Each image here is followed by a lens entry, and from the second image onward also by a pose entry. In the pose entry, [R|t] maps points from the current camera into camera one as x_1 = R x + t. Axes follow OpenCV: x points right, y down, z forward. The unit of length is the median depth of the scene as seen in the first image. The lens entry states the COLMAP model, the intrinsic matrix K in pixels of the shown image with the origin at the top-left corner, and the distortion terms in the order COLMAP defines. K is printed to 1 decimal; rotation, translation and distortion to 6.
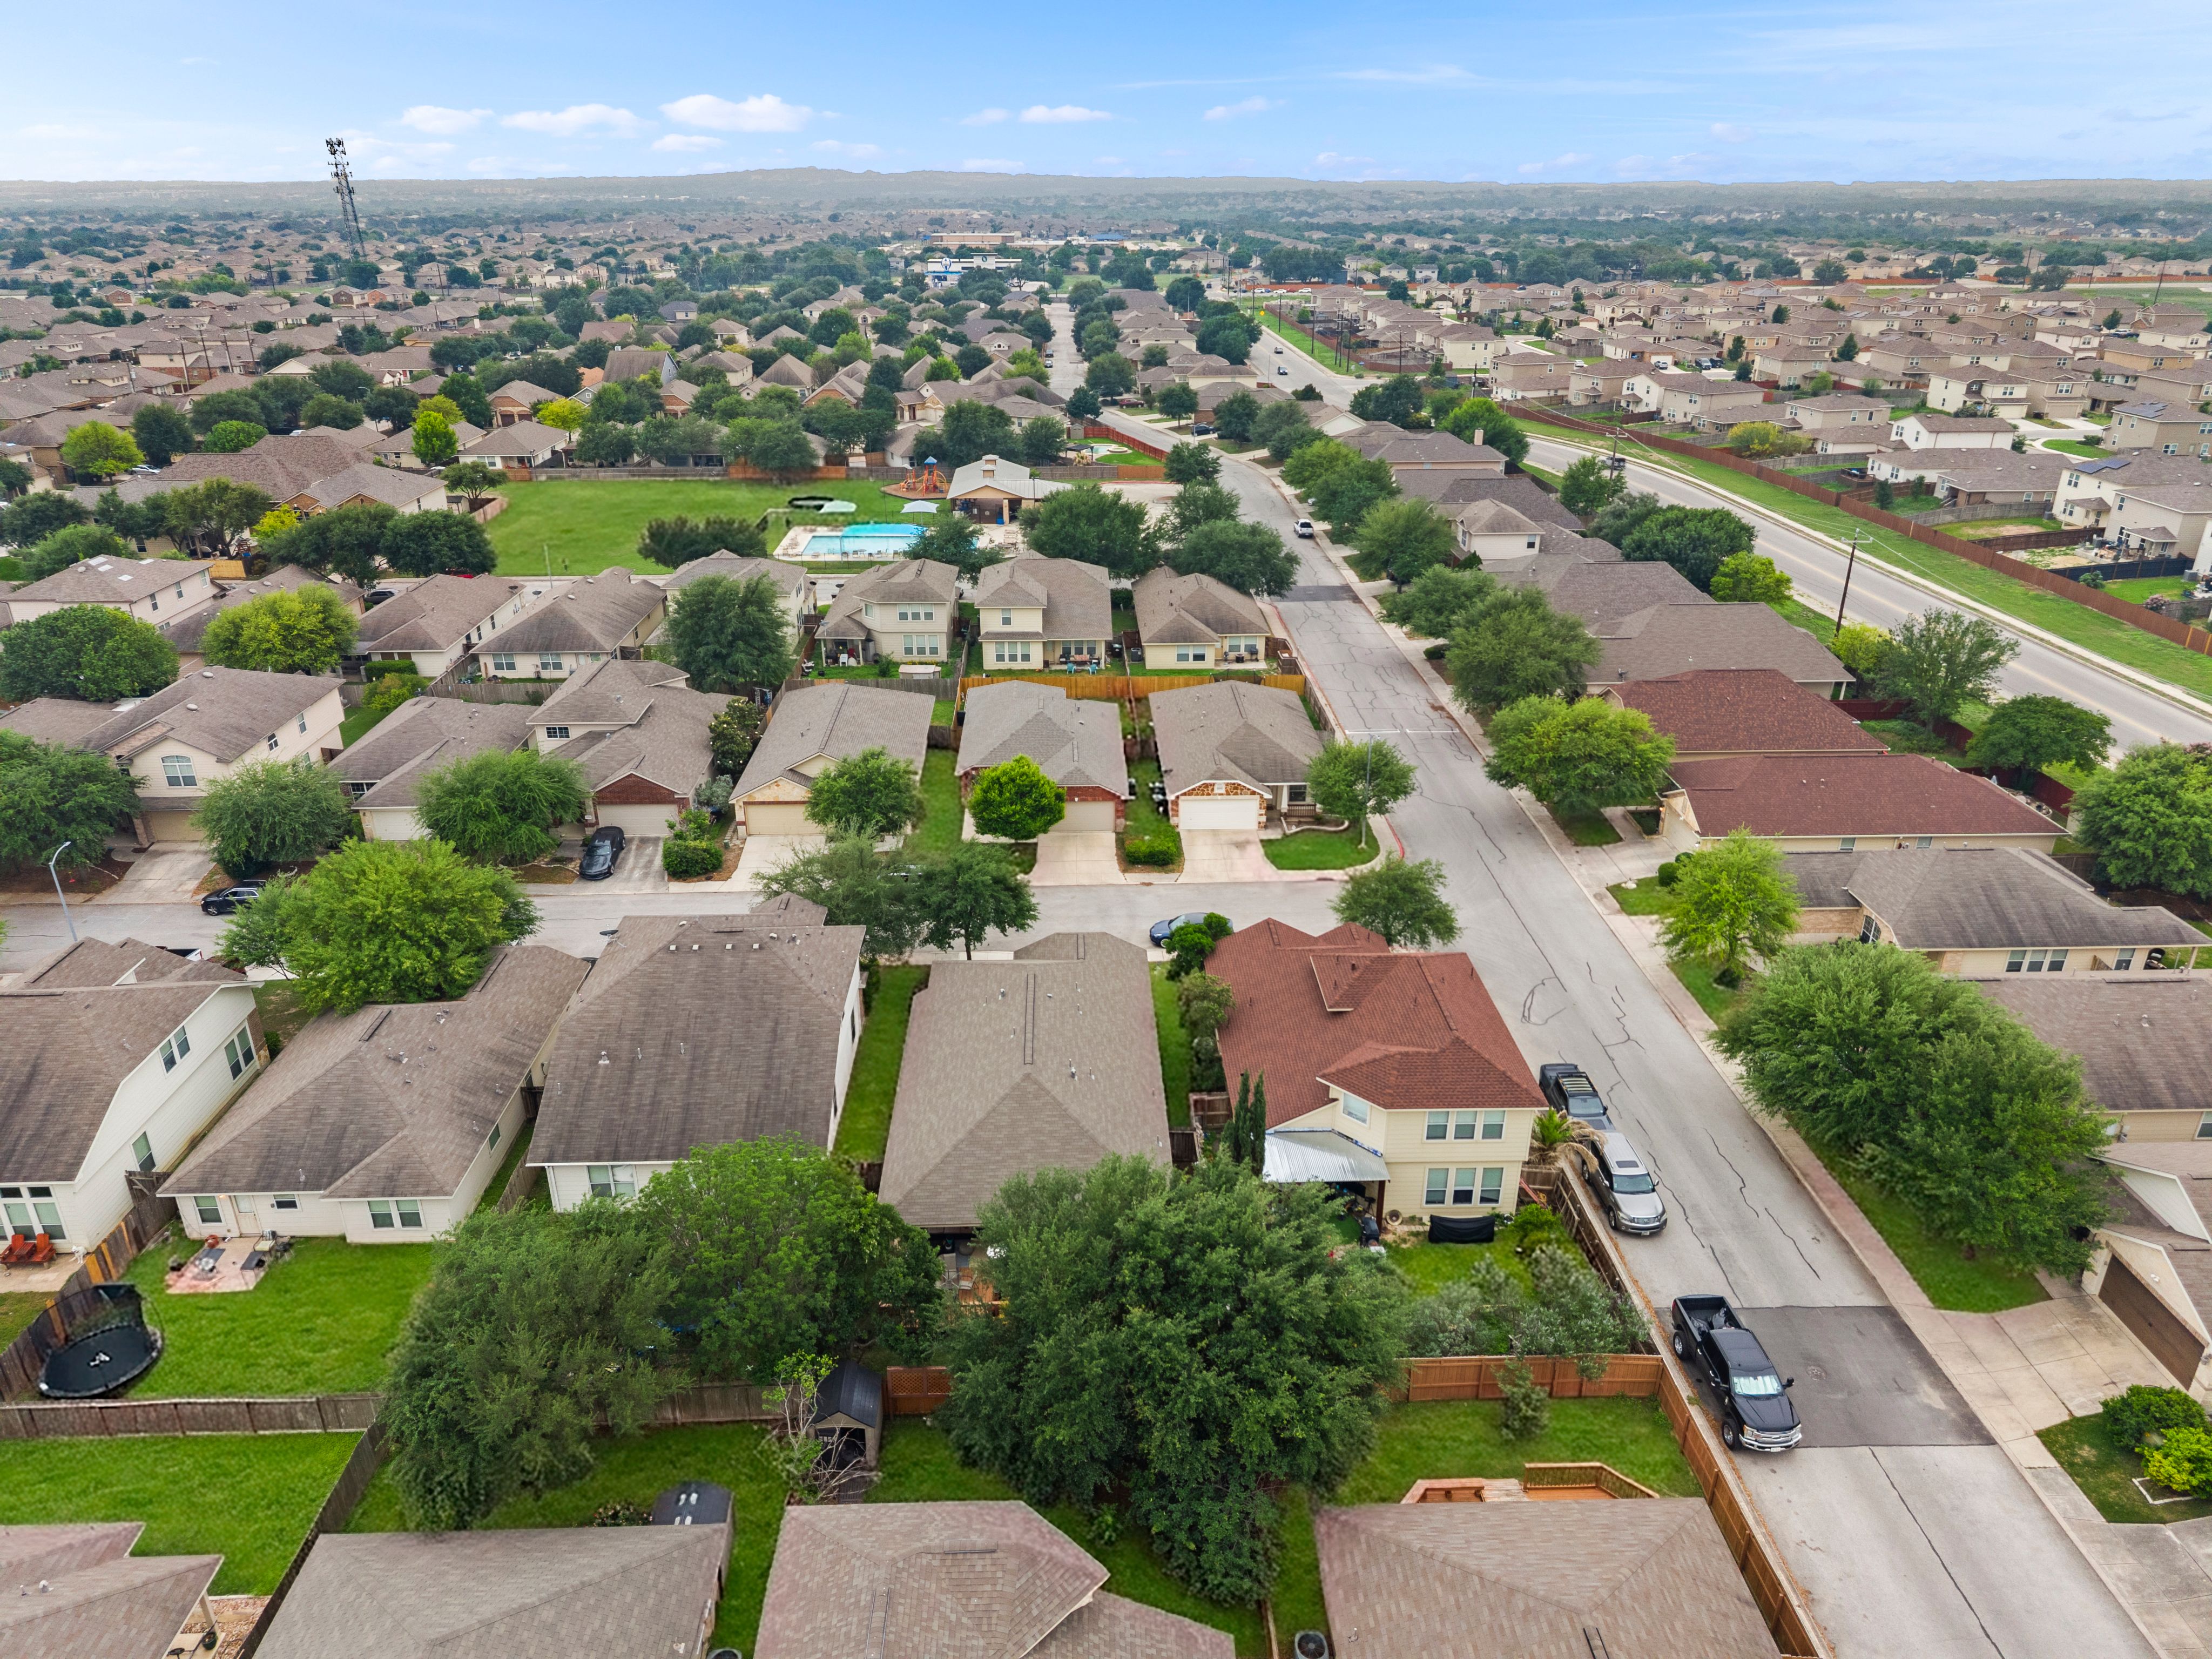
lens RADIAL K [[1498.9, 0, 1051.9], [0, 1498.9, 829.8], [0, 0, 1]] dist [0.113646, -0.207906]
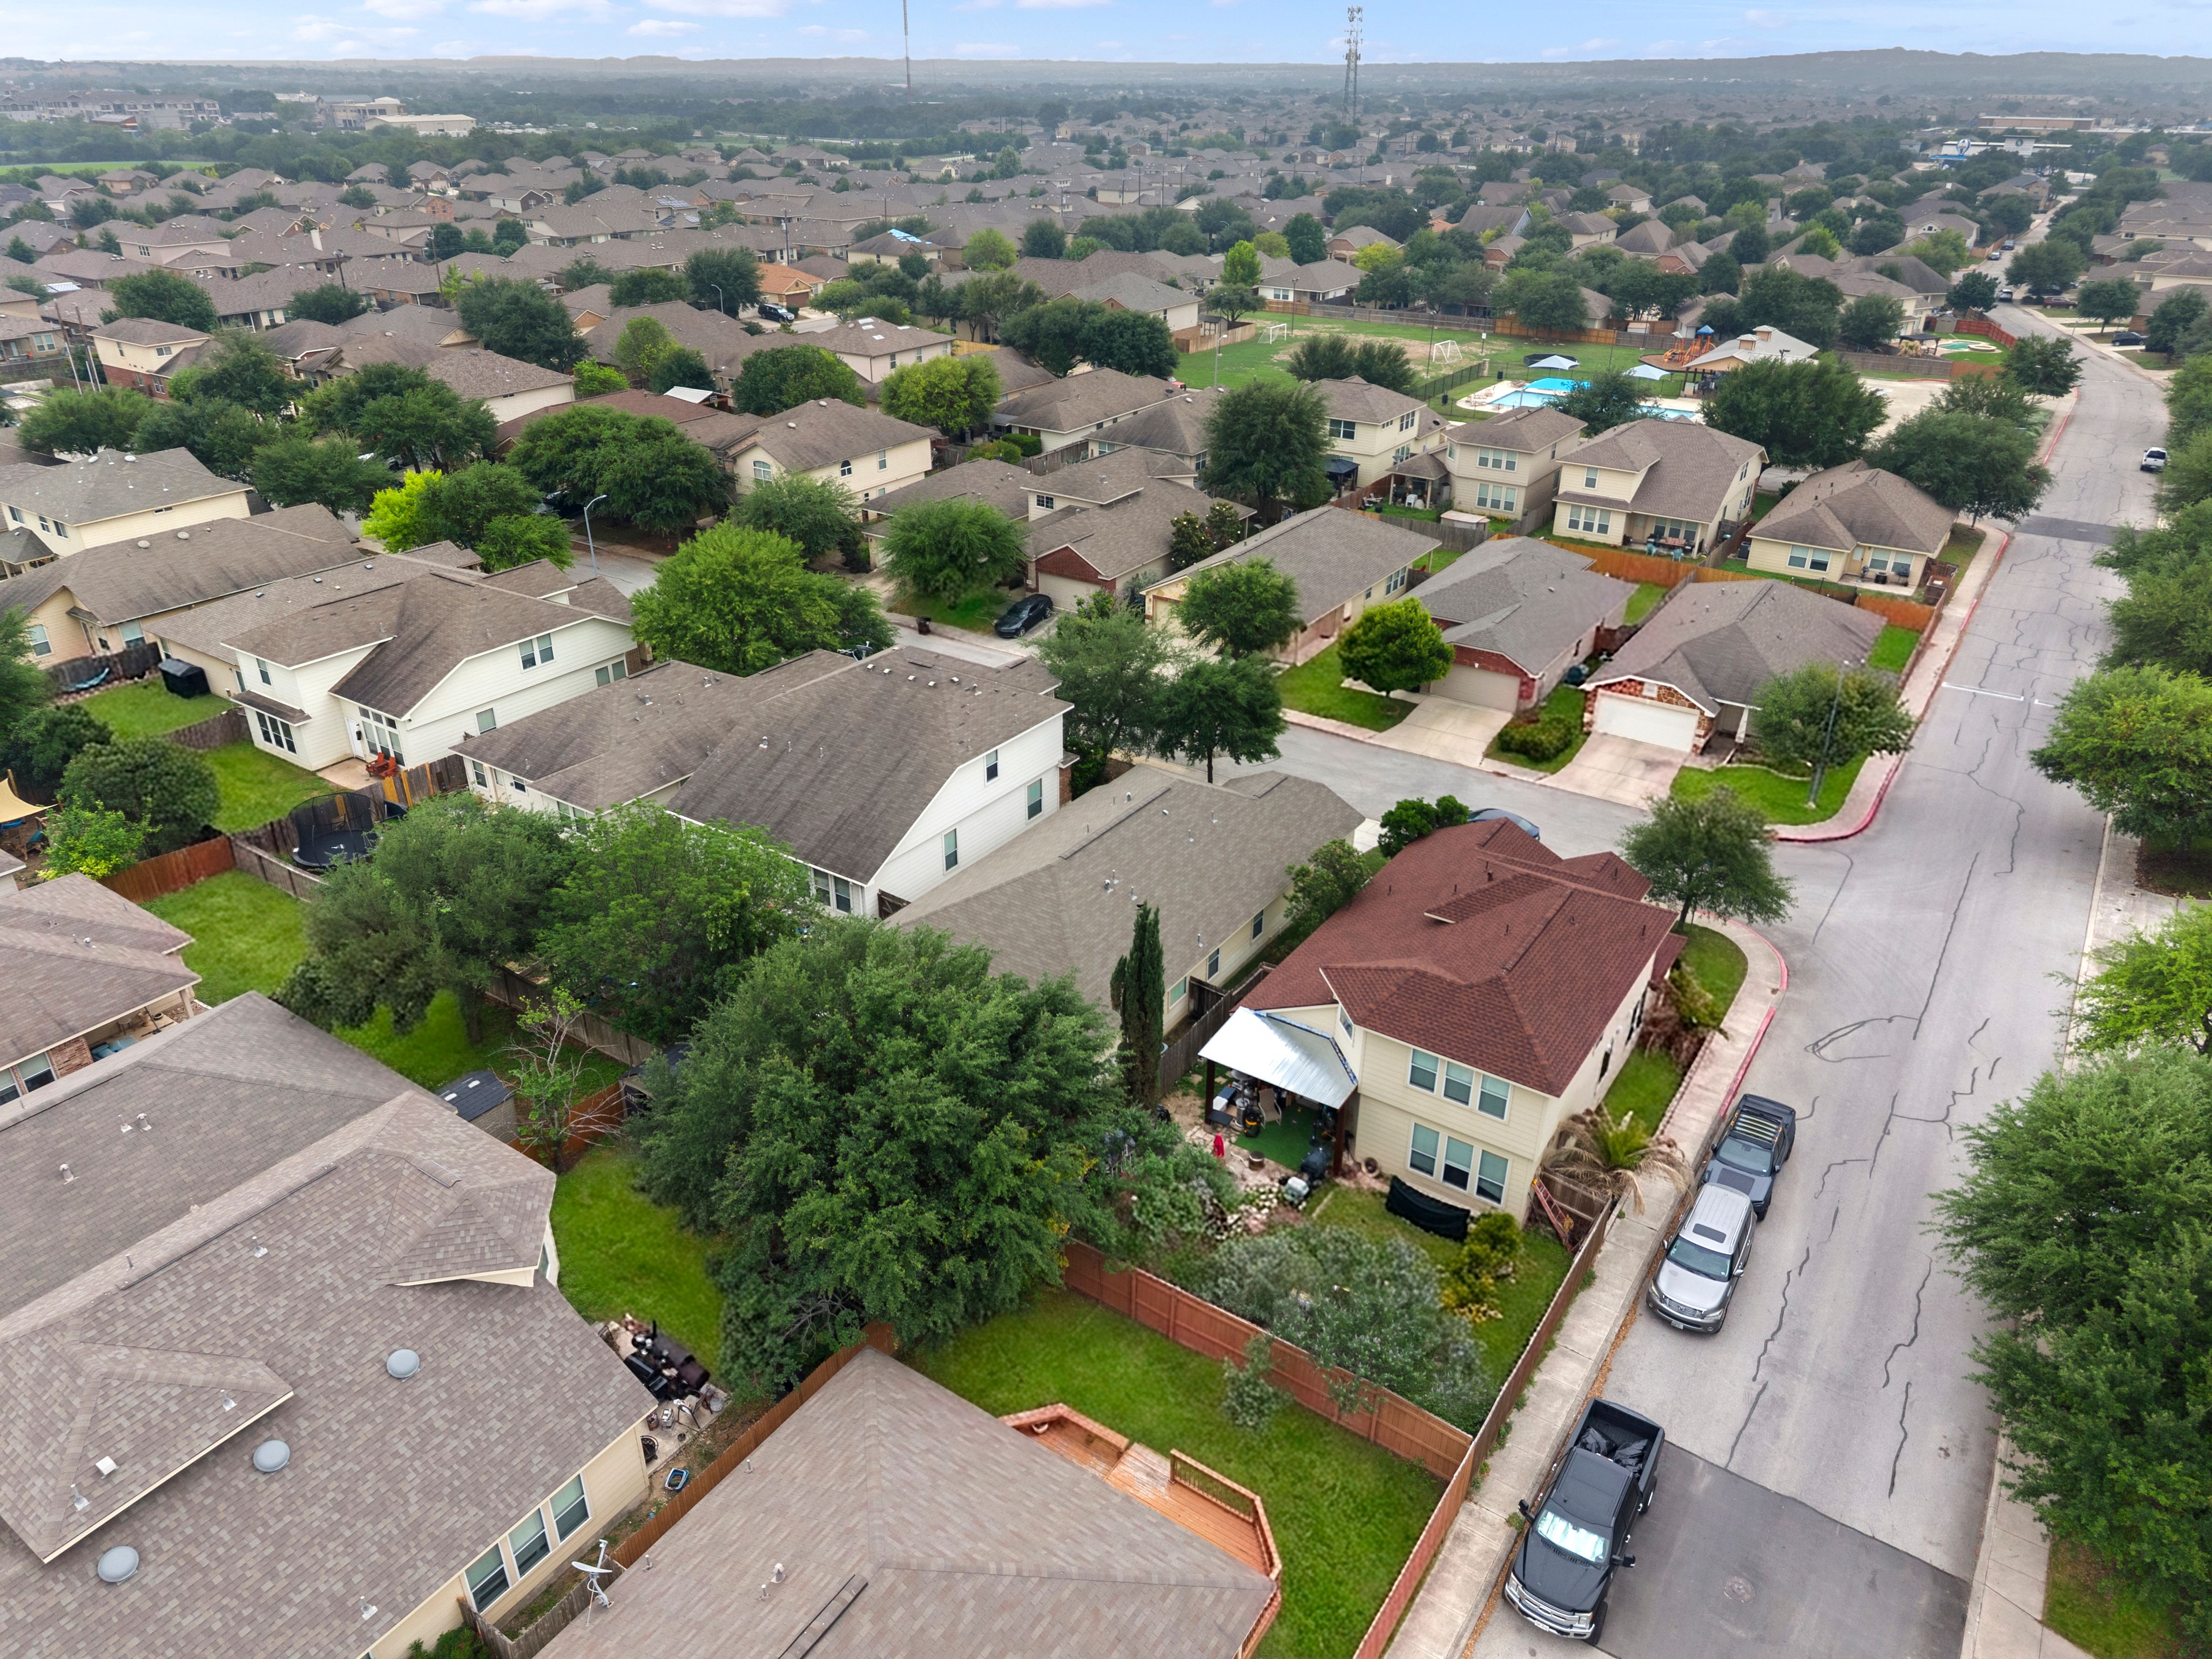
lens RADIAL K [[1497.2, 0, 1101.0], [0, 1497.2, 787.7], [0, 0, 1]] dist [0.049810, -0.074732]
pose [[0.808525, 0.259482, -0.528163, 0.280499], [-0.241375, 0.964790, 0.104489, 0.008573], [0.536679, 0.043004, 0.842690, 0.146209]]
